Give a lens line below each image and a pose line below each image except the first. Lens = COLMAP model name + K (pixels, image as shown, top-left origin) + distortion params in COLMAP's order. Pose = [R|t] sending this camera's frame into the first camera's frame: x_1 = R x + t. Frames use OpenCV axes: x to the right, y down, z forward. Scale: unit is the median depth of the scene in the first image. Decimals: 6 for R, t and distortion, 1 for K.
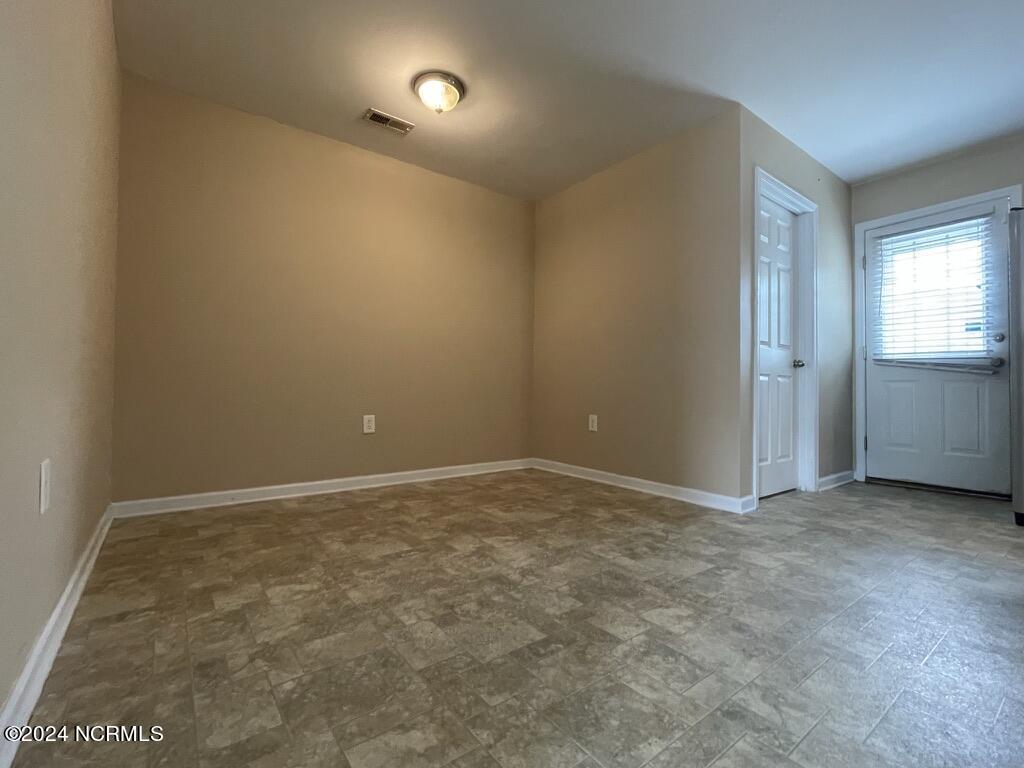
lens RADIAL K [[458.5, 0, 510.3], [0, 458.5, 385.7], [0, 0, 1]] dist [-0.001283, -0.000012]
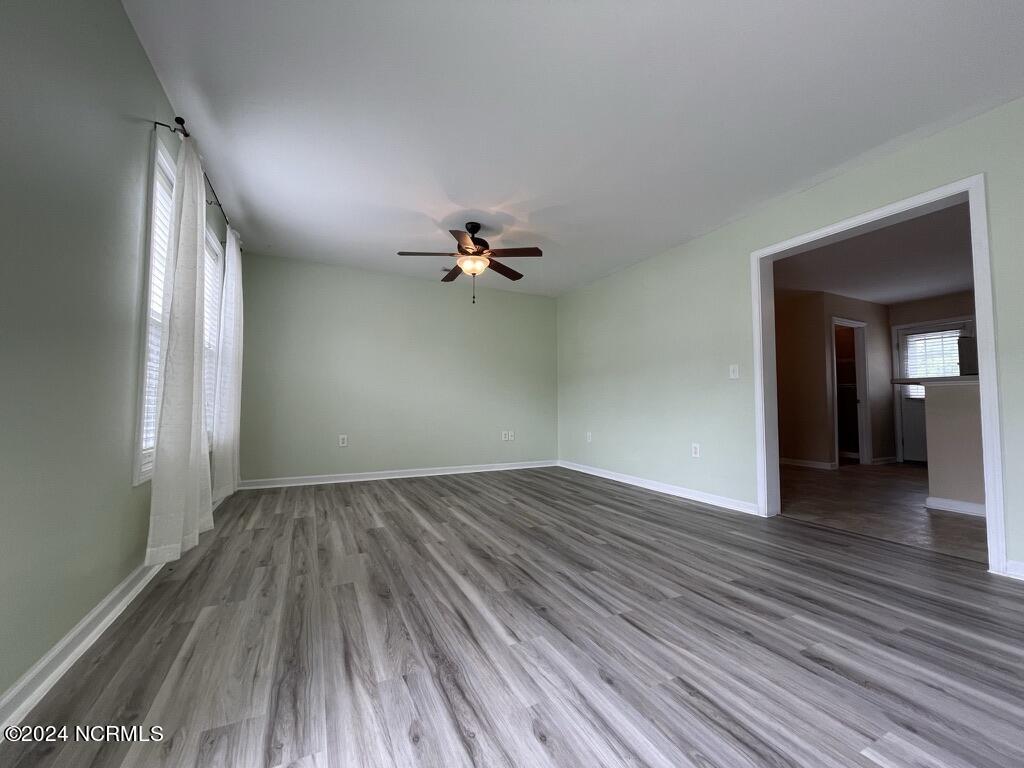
lens RADIAL K [[412.9, 0, 515.5], [0, 412.9, 385.2], [0, 0, 1]] dist [-0.009995, 0.001176]
pose [[0.982856, -0.012007, -0.183982, -0.486787], [0.003670, 0.998954, -0.045588, -0.037897], [0.184337, 0.044131, 0.981872, -0.977910]]
